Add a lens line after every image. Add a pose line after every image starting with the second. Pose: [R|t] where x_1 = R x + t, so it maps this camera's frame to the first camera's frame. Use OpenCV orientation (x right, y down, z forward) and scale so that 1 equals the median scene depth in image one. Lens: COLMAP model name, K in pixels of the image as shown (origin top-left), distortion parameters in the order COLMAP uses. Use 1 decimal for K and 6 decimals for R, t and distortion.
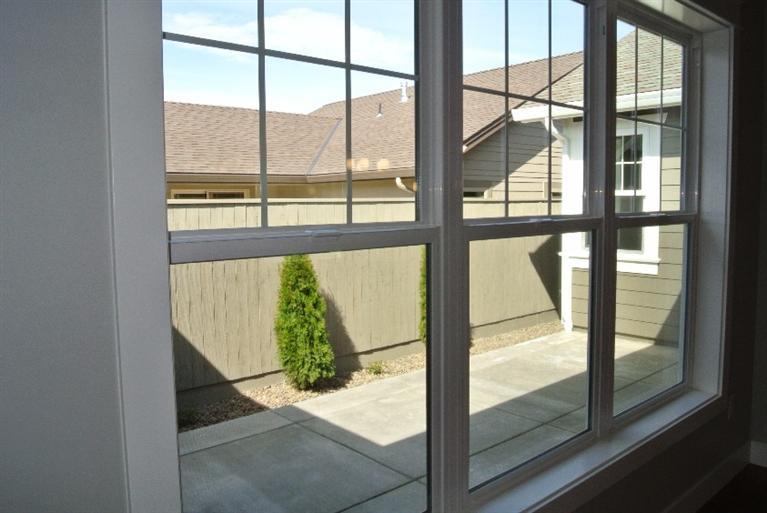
lens RADIAL K [[604.9, 0, 383.5], [0, 604.9, 256.5], [0, 0, 1]] dist [-0.079676, -0.000755]
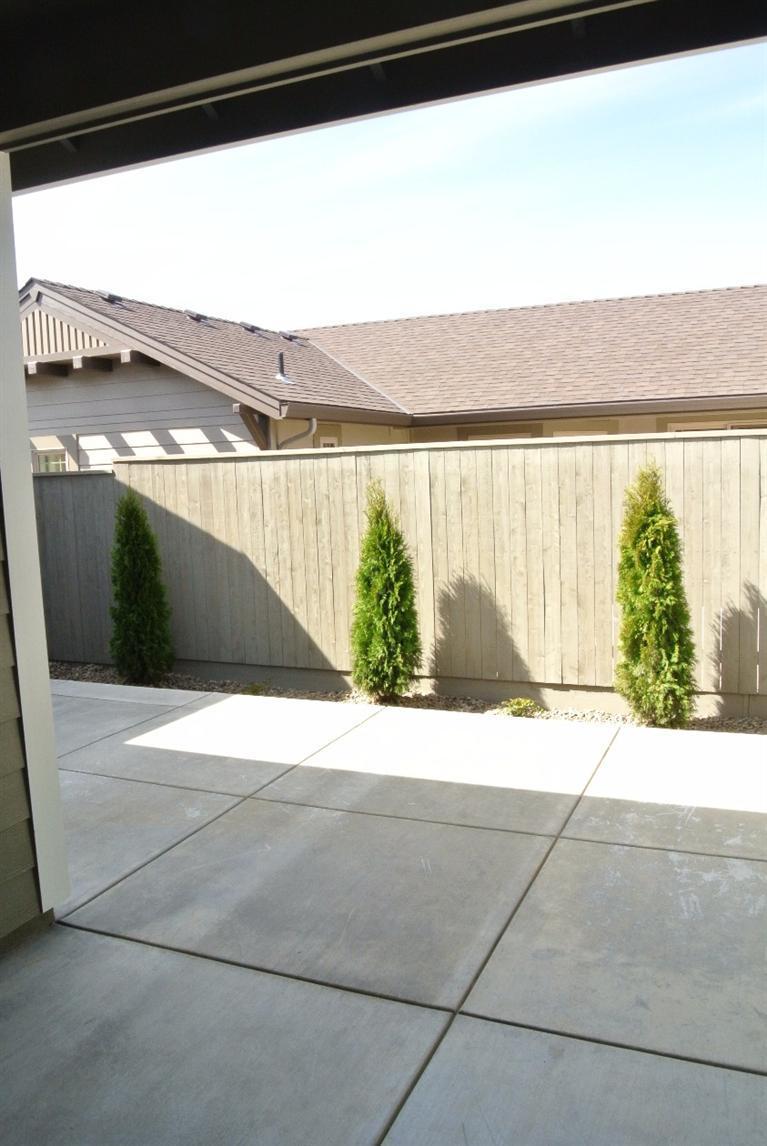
lens RADIAL K [[903.9, 0, 383.5], [0, 903.9, 573.0], [0, 0, 1]] dist [-0.079676, -0.000755]
pose [[0.422687, 0.100339, -0.900704, 0.910642], [-0.047483, 0.994939, 0.088553, -0.039421], [0.905031, 0.005338, 0.425312, 0.560906]]
